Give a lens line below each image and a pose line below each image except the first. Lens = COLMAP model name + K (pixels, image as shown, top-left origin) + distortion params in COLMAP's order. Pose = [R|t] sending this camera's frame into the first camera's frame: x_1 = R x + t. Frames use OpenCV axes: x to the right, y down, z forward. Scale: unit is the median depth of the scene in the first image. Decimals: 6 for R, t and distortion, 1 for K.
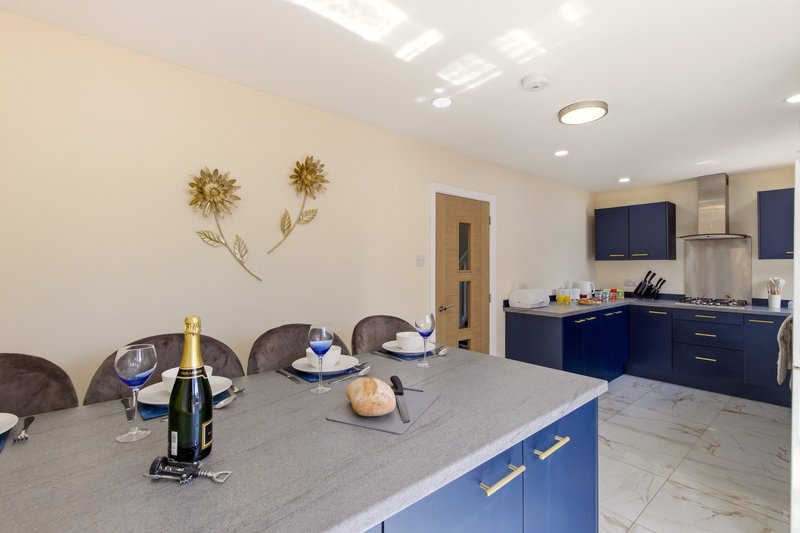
lens RADIAL K [[363.3, 0, 403.1], [0, 363.3, 261.3], [0, 0, 1]] dist [-0.001201, -0.000227]
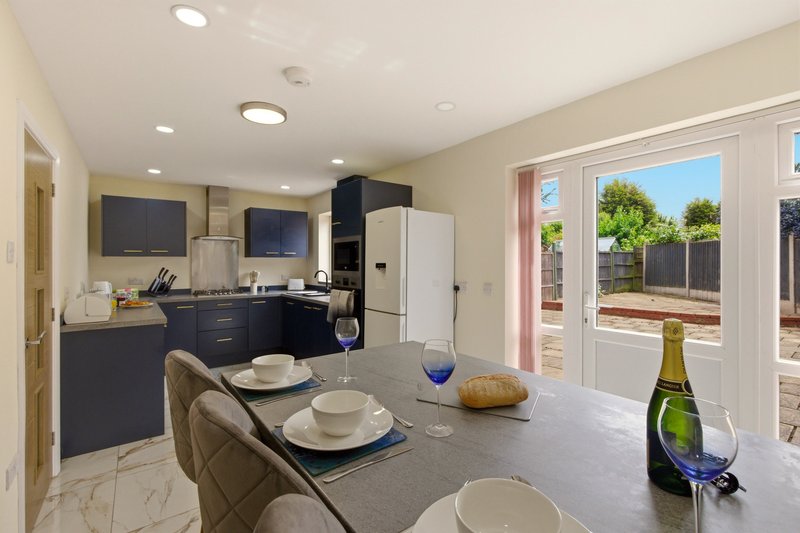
lens RADIAL K [[363.3, 0, 403.1], [0, 363.3, 261.3], [0, 0, 1]] dist [-0.001201, -0.000227]
pose [[0.044289, 0.000535, 0.999019, -0.299137], [-0.008532, 0.999964, -0.000157, 0.003729], [-0.998982, -0.008517, 0.044292, 0.308400]]
